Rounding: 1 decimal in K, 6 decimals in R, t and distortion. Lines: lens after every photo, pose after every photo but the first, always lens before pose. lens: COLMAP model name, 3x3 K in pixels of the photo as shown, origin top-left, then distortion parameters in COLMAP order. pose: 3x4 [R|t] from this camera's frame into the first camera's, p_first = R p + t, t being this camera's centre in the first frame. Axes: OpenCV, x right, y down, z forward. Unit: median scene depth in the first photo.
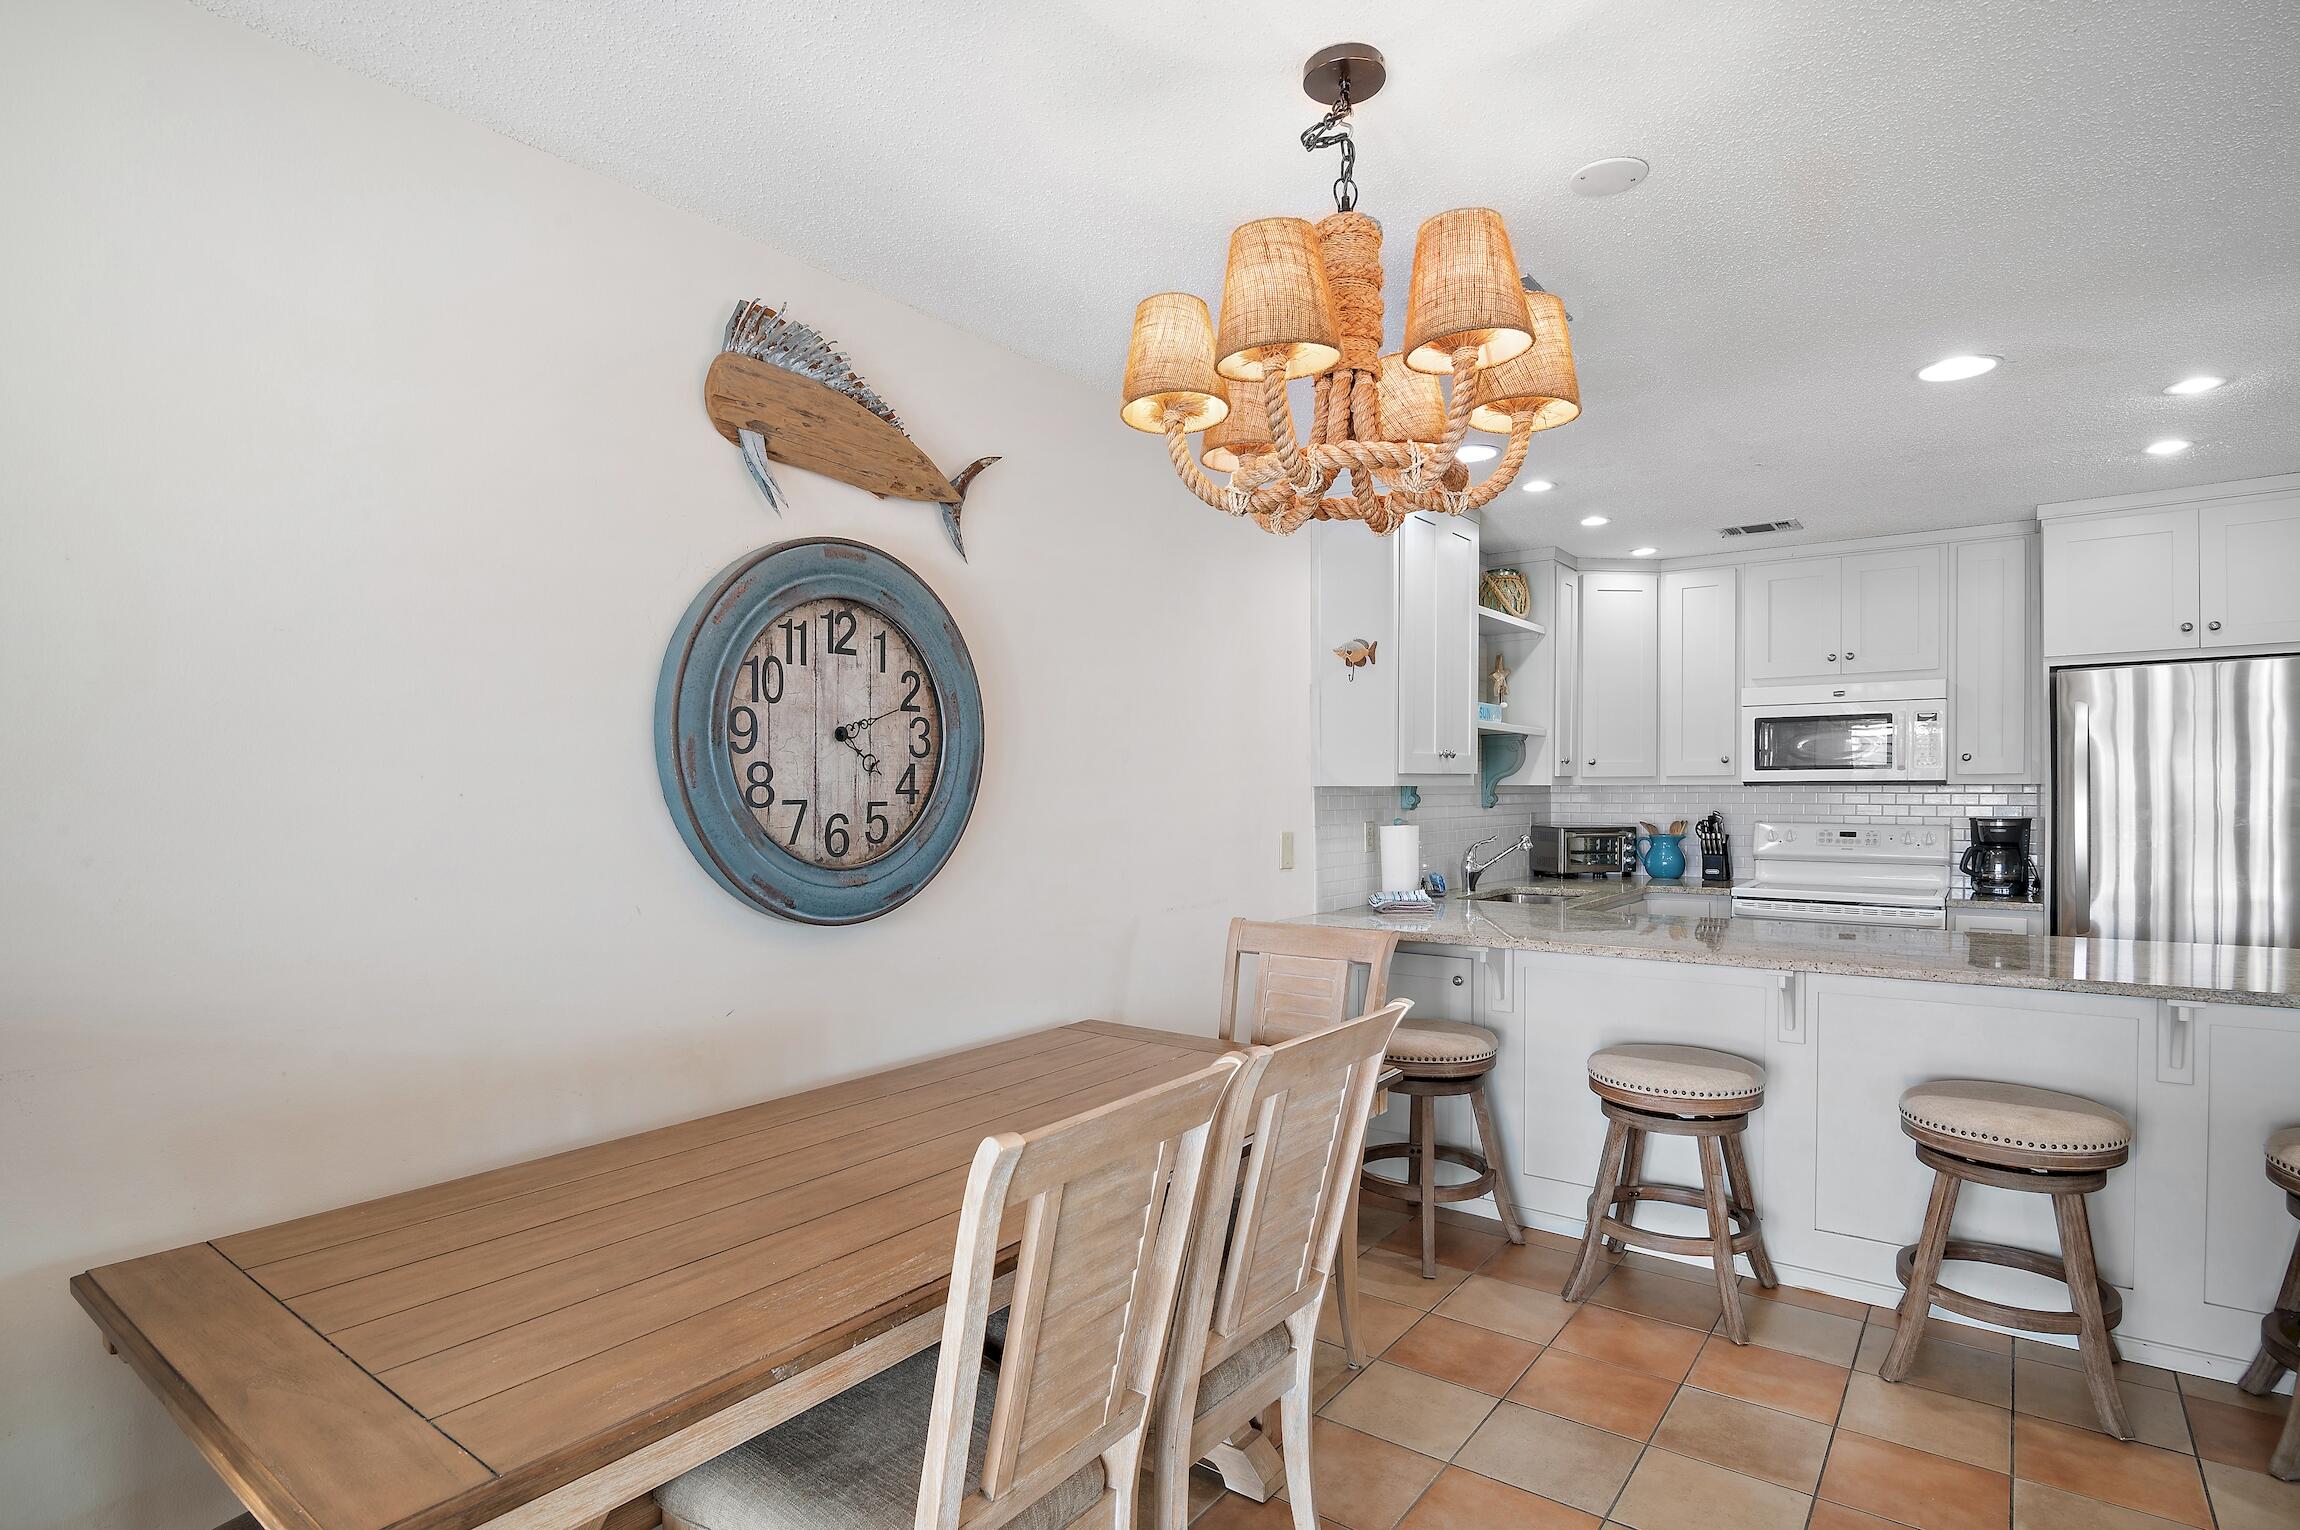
lens RADIAL K [[1151.1, 0, 1144.9], [0, 1151.1, 812.4], [0, 0, 1]] dist [-0.019572, -0.000472]
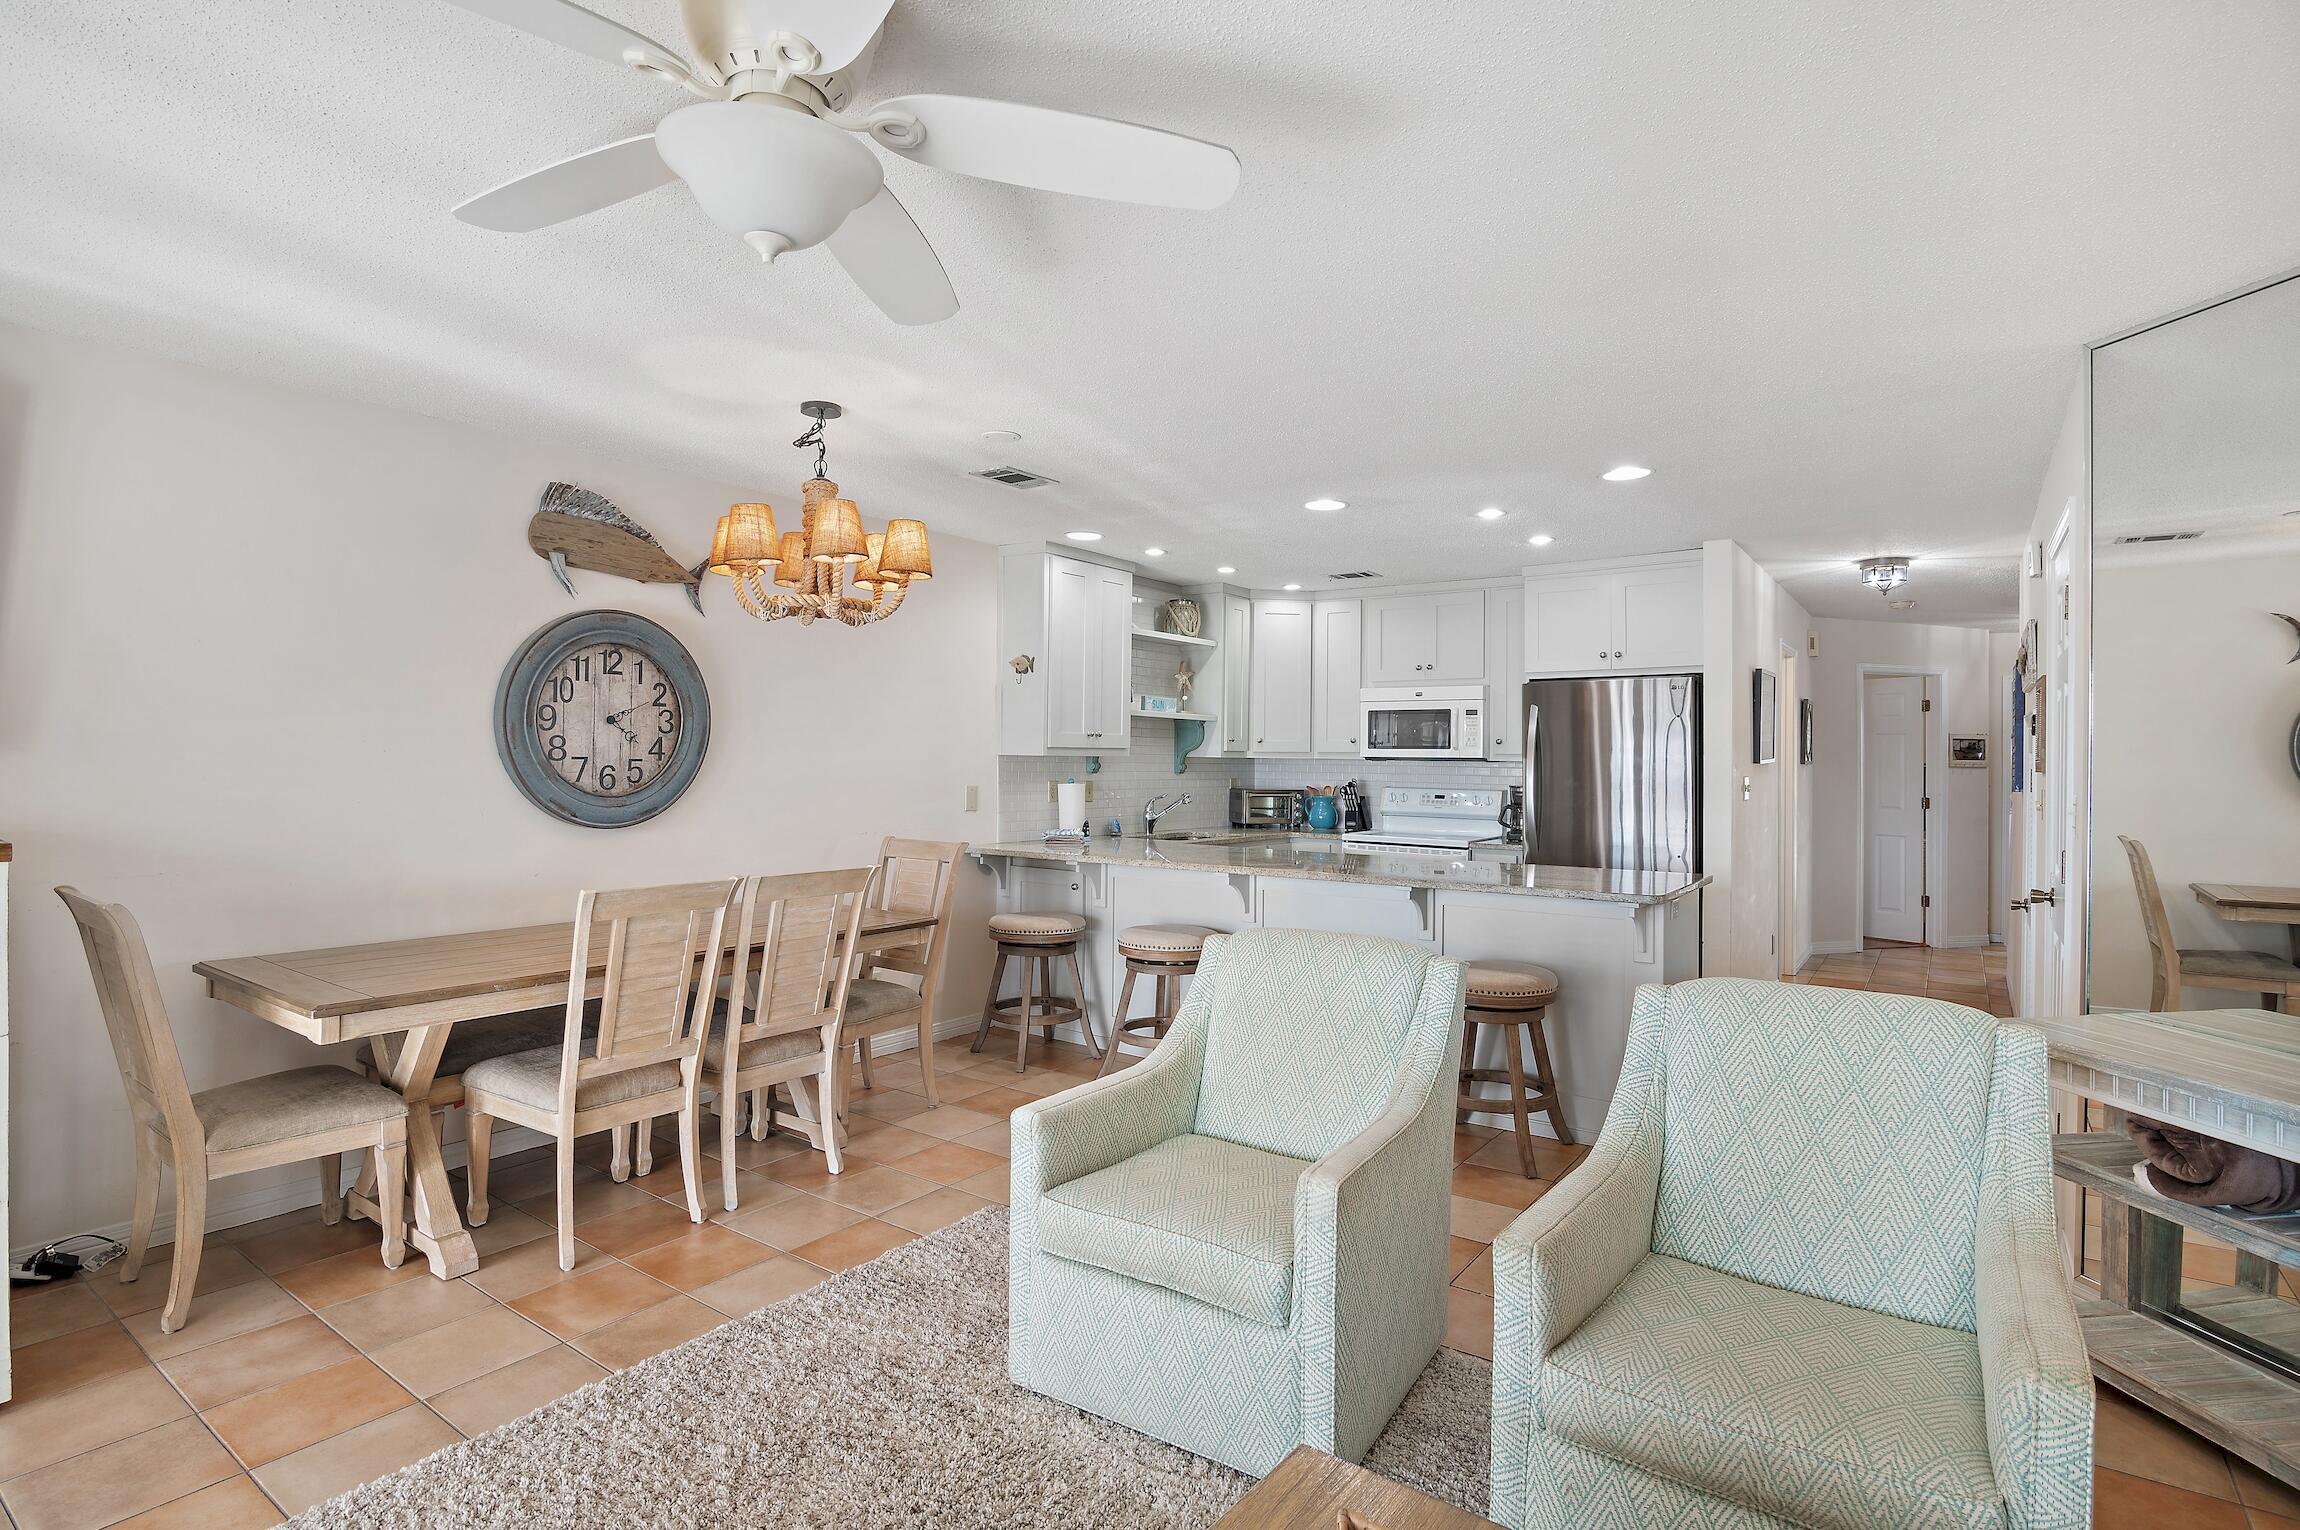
lens RADIAL K [[1133.6, 0, 1146.9], [0, 1133.6, 759.0], [0, 0, 1]] dist [-0.018662, -0.000319]
pose [[0.999540, 0.015422, 0.026115, 0.480567], [-0.014897, 0.999685, -0.020203, 0.013555], [-0.026418, 0.019805, 0.999455, -0.700552]]
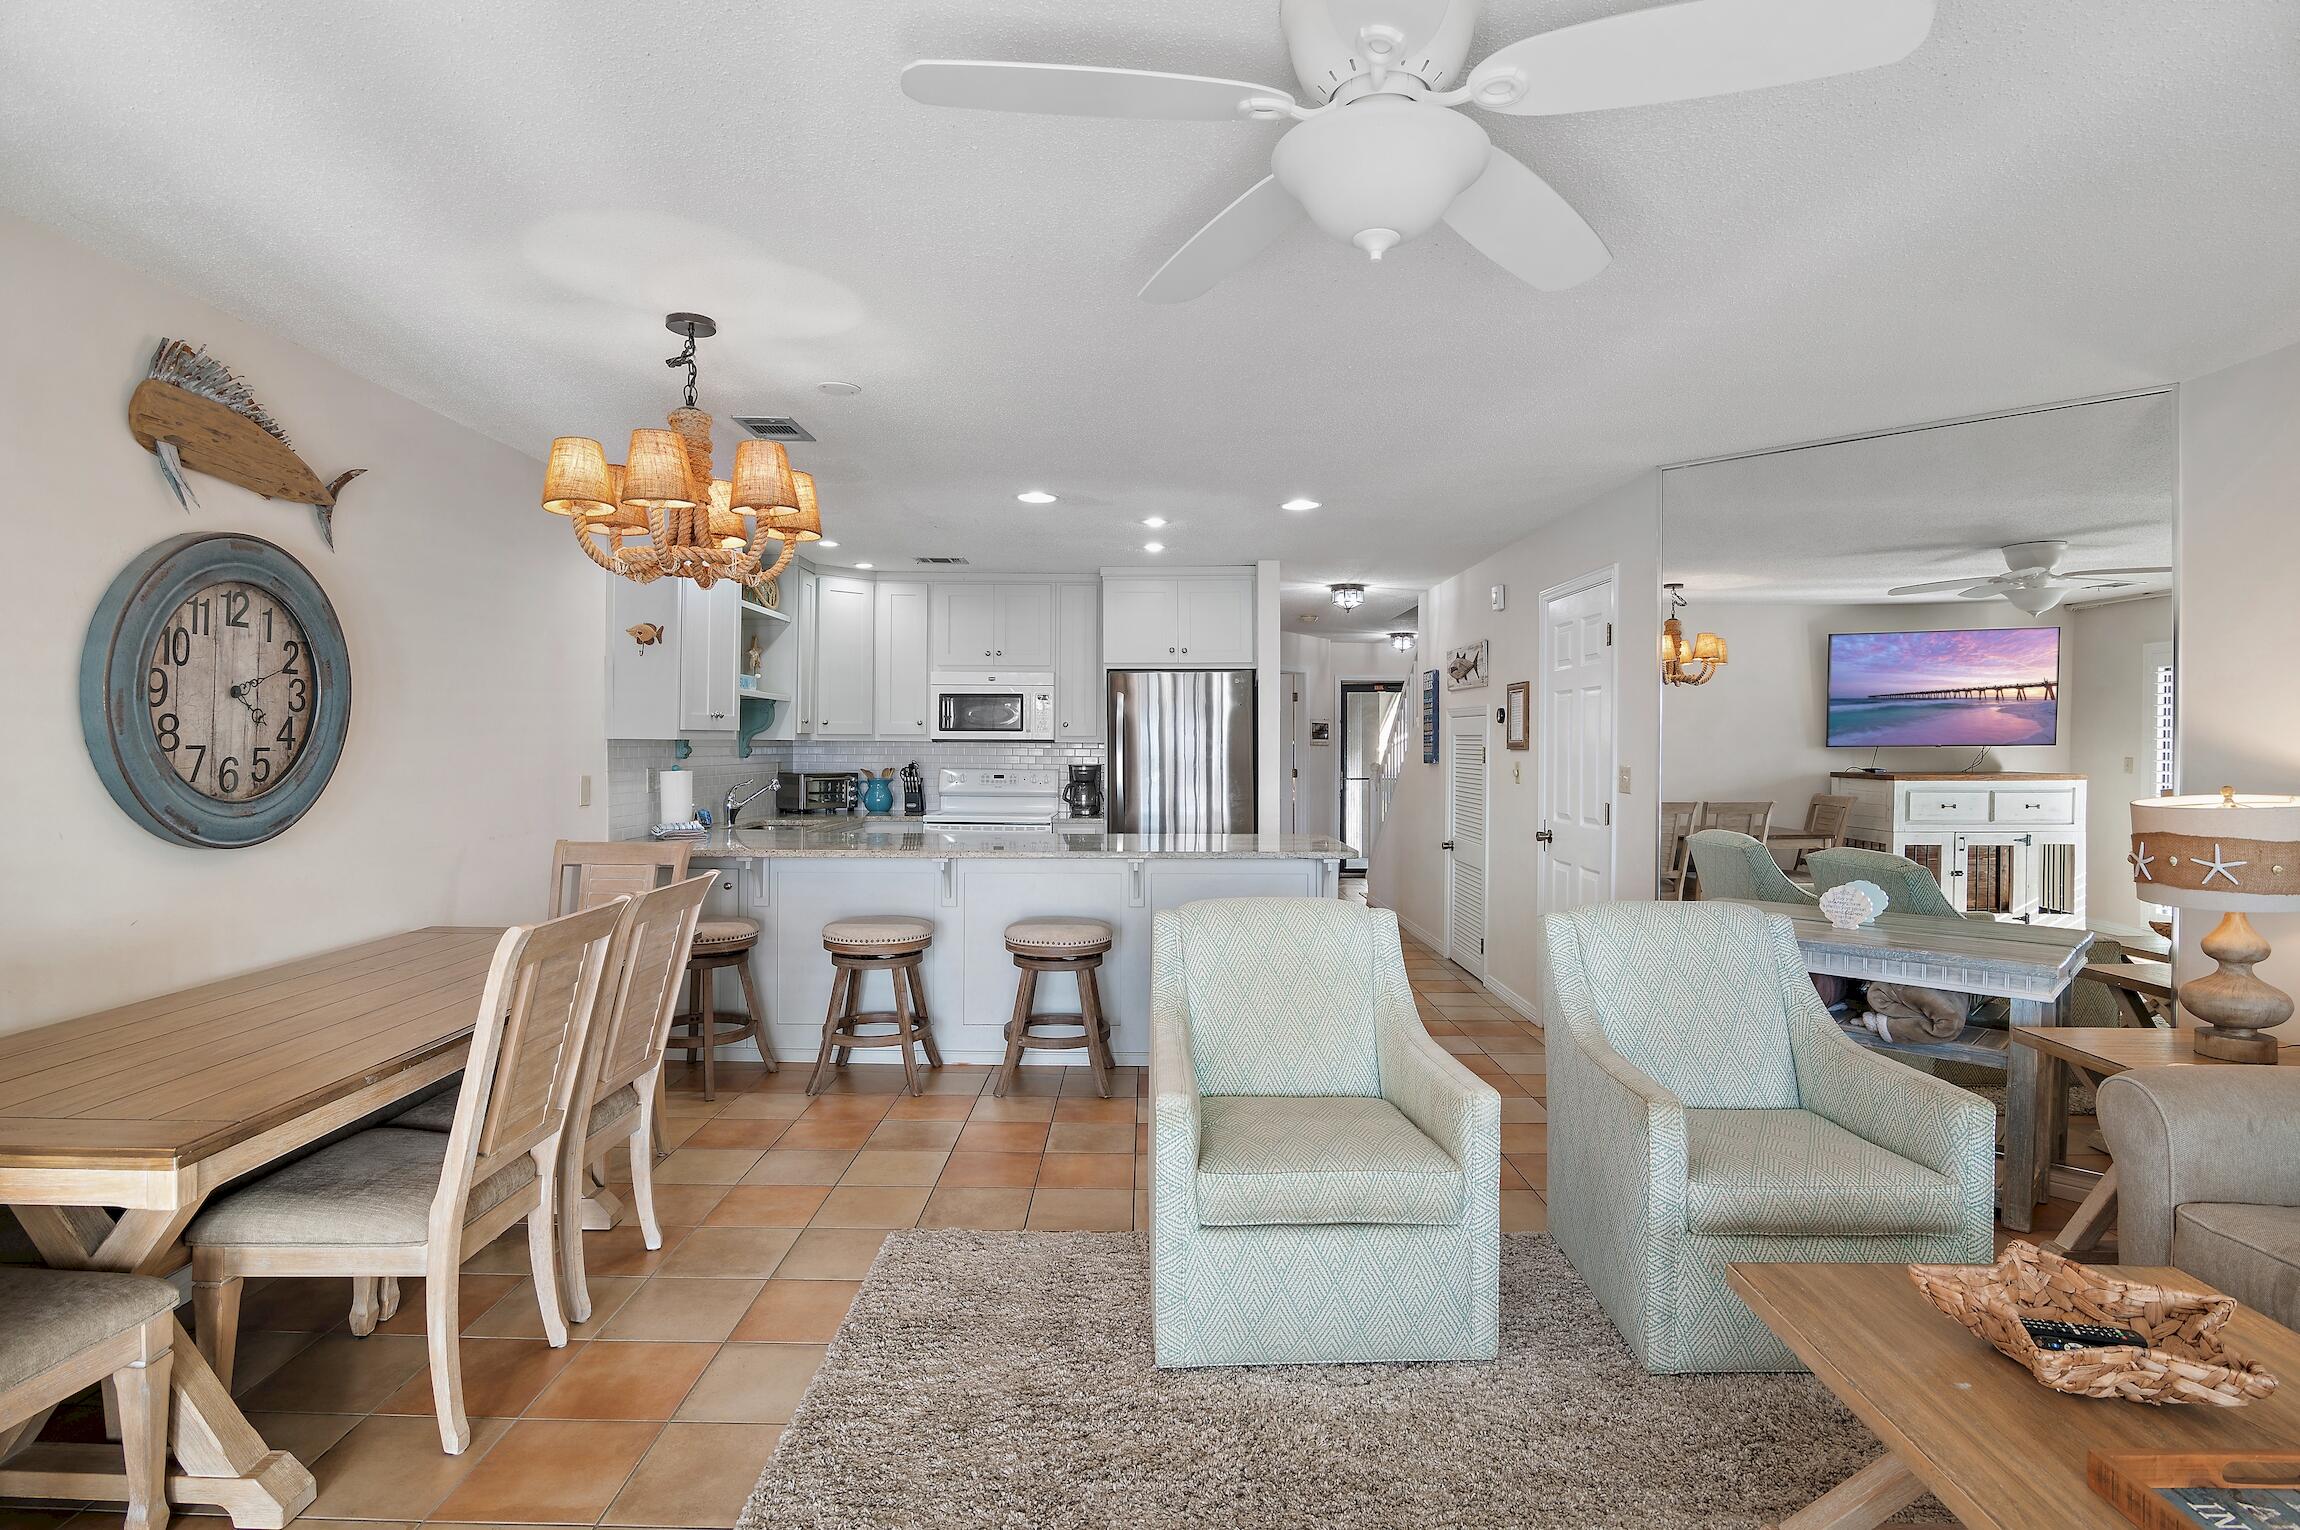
lens RADIAL K [[1128.3, 0, 1143.0], [0, 1128.3, 740.0], [0, 0, 1]] dist [-0.021883, -0.000251]
pose [[0.797707, 0.011380, 0.602937, -0.194517], [0.002690, 0.999745, -0.022428, 0.011447], [-0.603039, 0.019513, 0.797473, -0.493500]]
